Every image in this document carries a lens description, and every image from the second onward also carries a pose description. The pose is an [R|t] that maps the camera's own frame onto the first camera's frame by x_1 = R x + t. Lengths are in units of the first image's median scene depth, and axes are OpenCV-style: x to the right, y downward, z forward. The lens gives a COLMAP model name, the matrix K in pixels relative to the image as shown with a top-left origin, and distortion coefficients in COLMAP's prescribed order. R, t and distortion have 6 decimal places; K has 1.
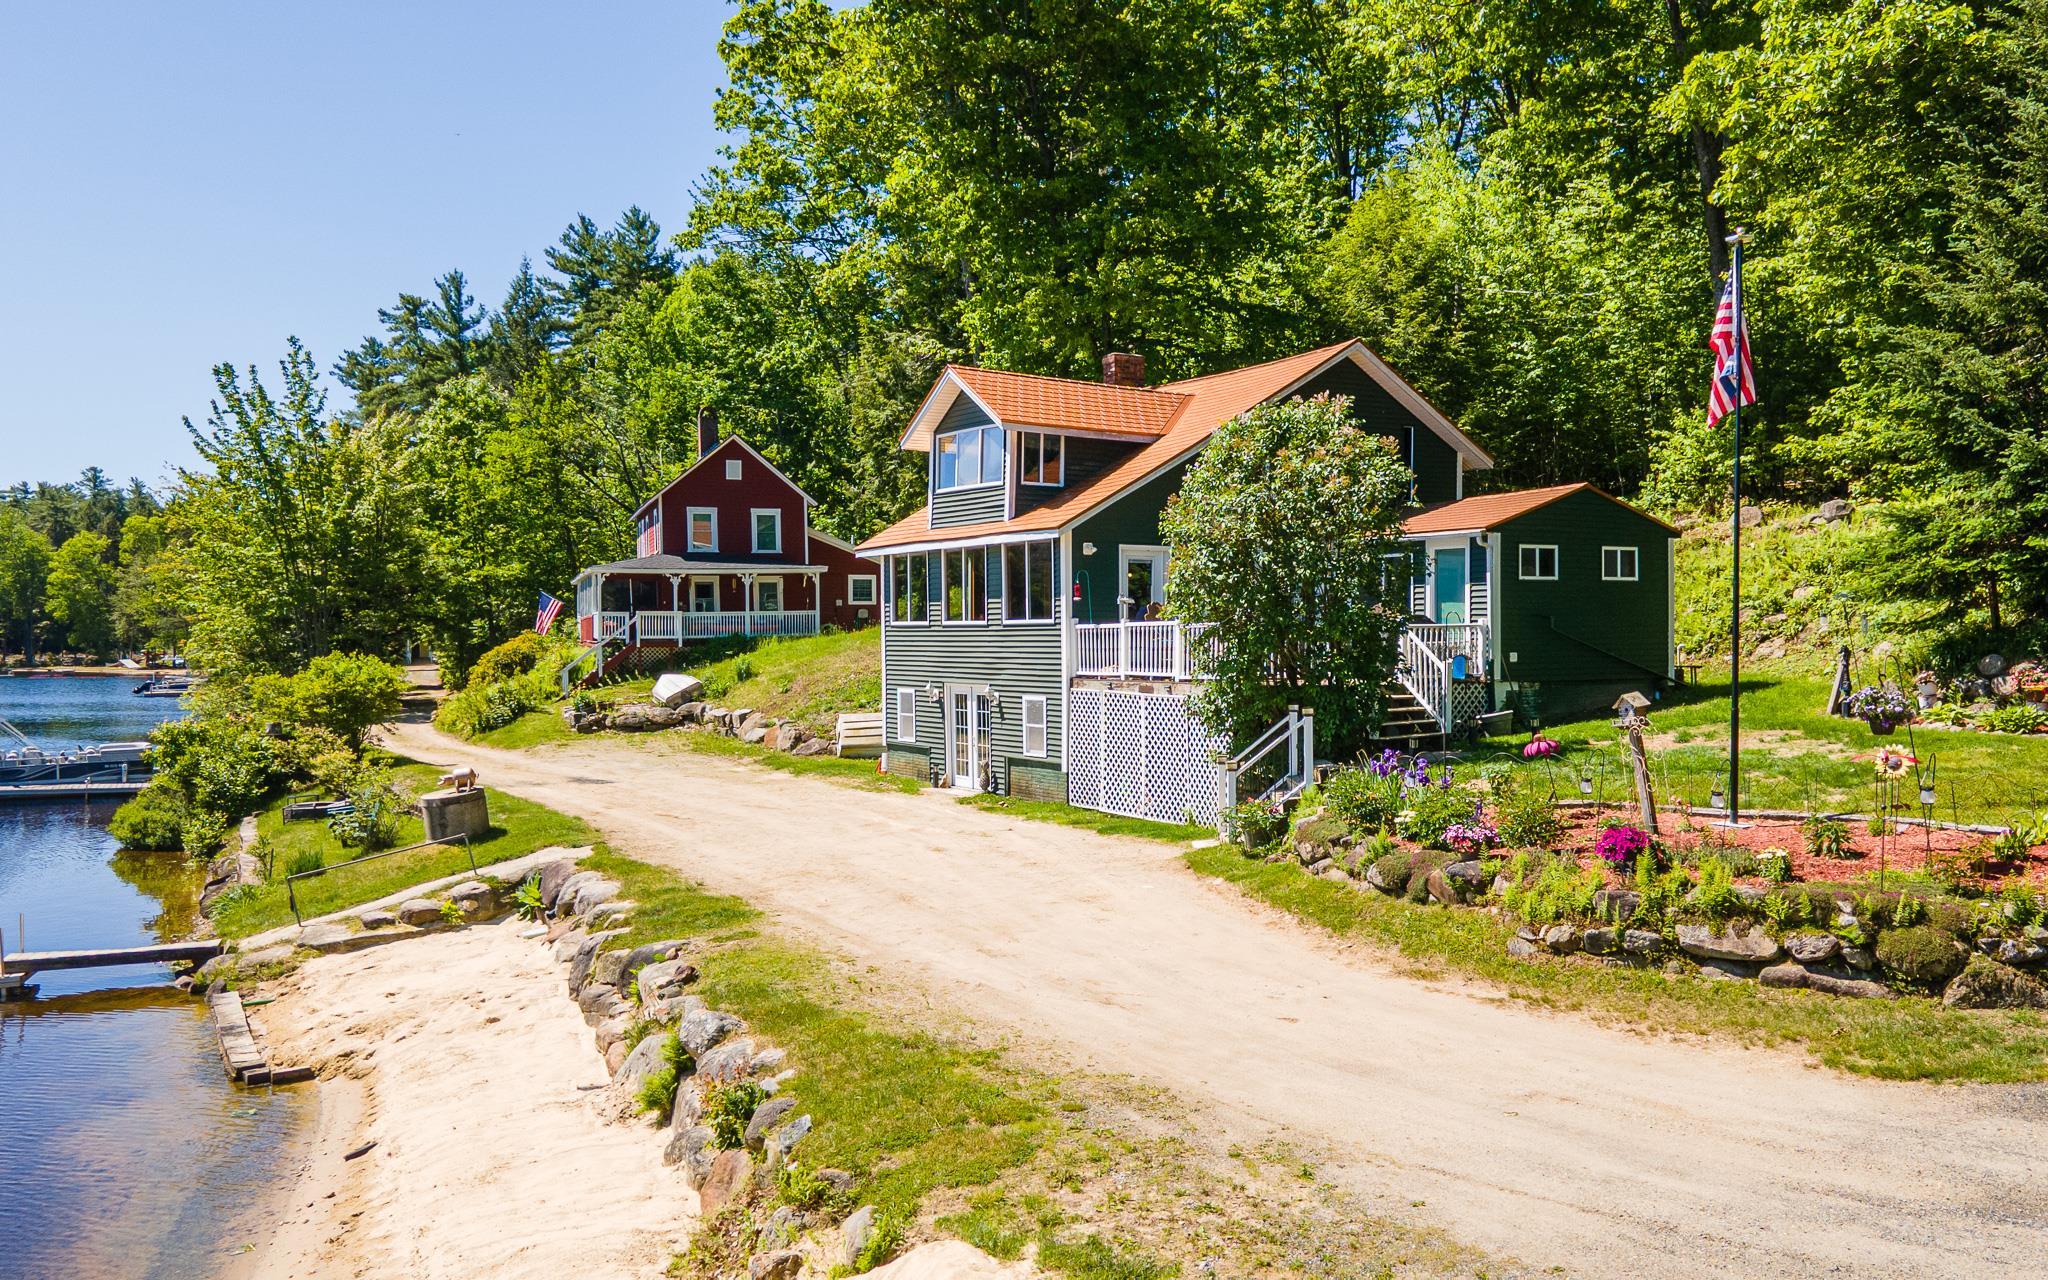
lens RADIAL K [[1587.6, 0, 1108.8], [0, 1587.6, 634.1], [0, 0, 1]] dist [0.026216, -0.000052]
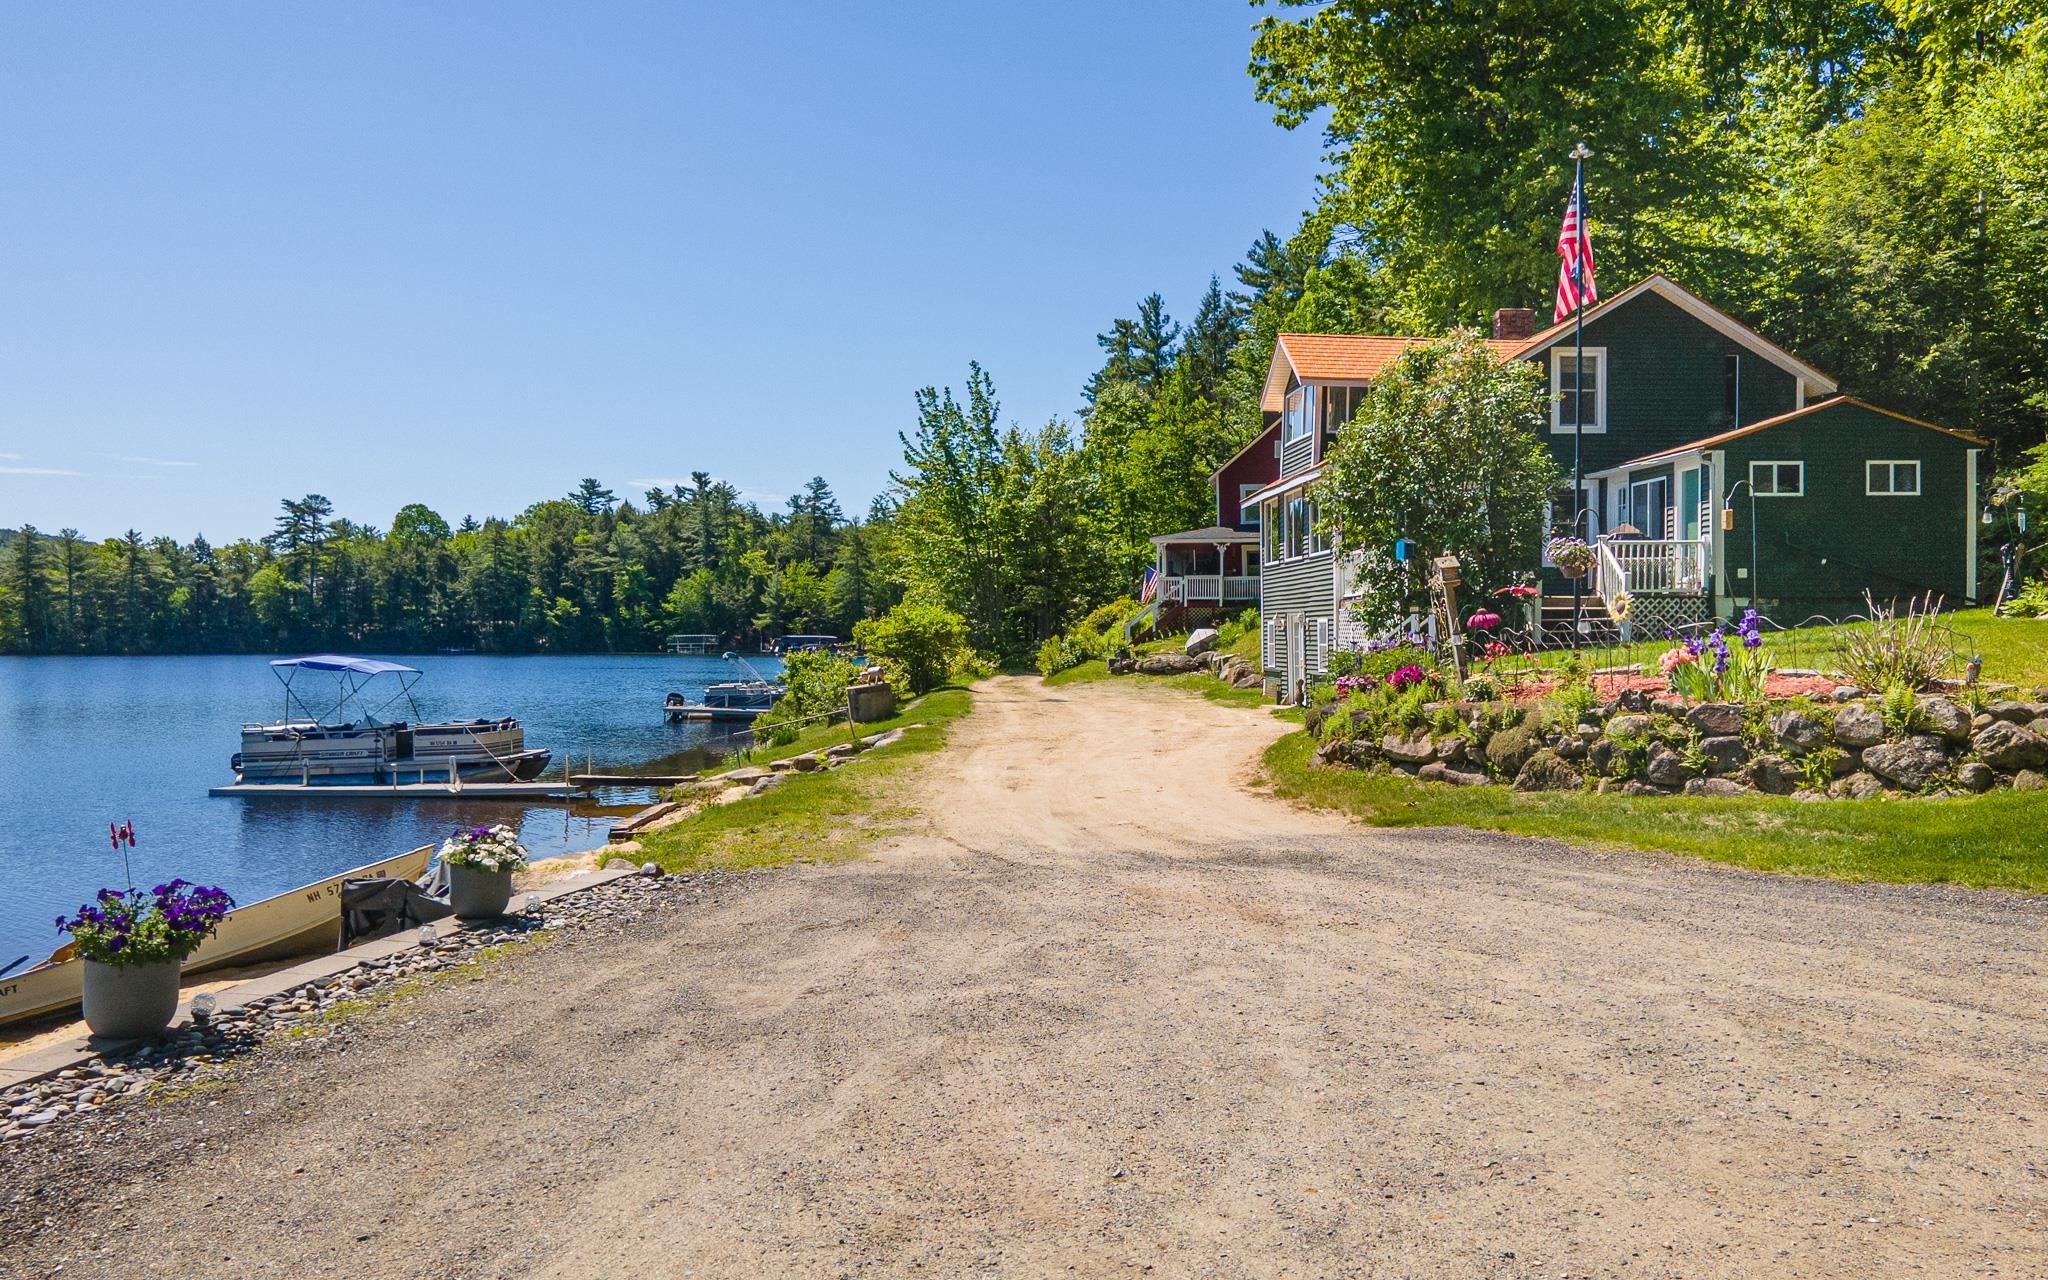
lens RADIAL K [[1587.6, 0, 1108.8], [0, 1587.6, 634.1], [0, 0, 1]] dist [0.026216, -0.000052]
pose [[0.889131, 0.001775, -0.457649, 0.202795], [-0.000769, 0.999997, 0.002385, 0.028804], [0.457652, -0.001769, 0.889130, -0.048464]]
